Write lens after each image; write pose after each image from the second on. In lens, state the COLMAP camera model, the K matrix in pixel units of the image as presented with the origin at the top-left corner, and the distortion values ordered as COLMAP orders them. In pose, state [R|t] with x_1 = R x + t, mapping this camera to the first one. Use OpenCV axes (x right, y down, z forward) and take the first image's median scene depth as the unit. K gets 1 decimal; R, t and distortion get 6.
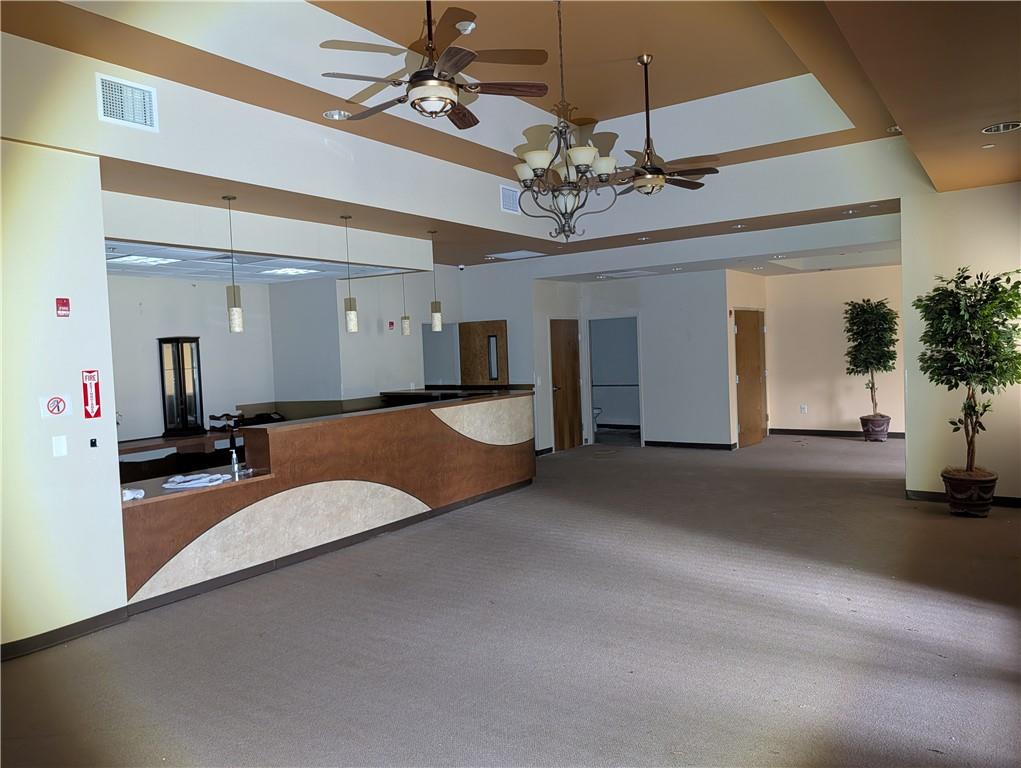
lens RADIAL K [[739.3, 0, 510.5], [0, 739.3, 384.0], [0, 0, 1]] dist [-0.000641, -0.003264]
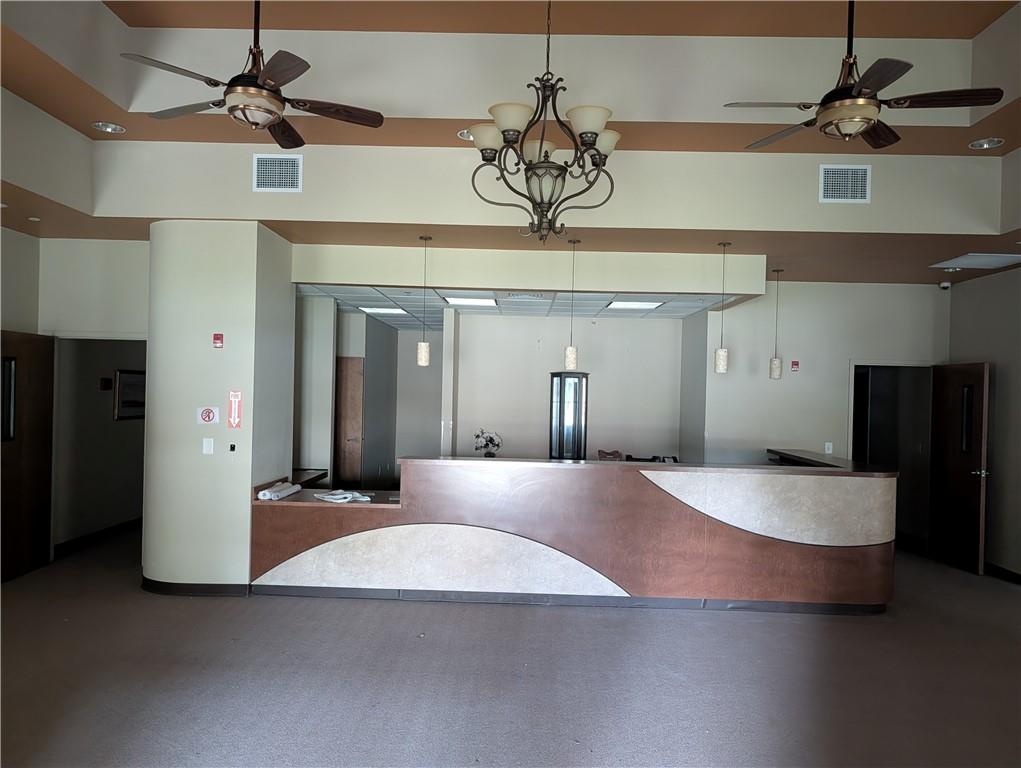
lens RADIAL K [[726.9, 0, 509.7], [0, 726.9, 398.4], [0, 0, 1]] dist [0.049779, -0.000690]
pose [[0.536836, 0.061343, -0.841453, 0.572924], [-0.089960, 0.995829, 0.015204, -0.051151], [0.838877, 0.067535, 0.540116, 0.552734]]
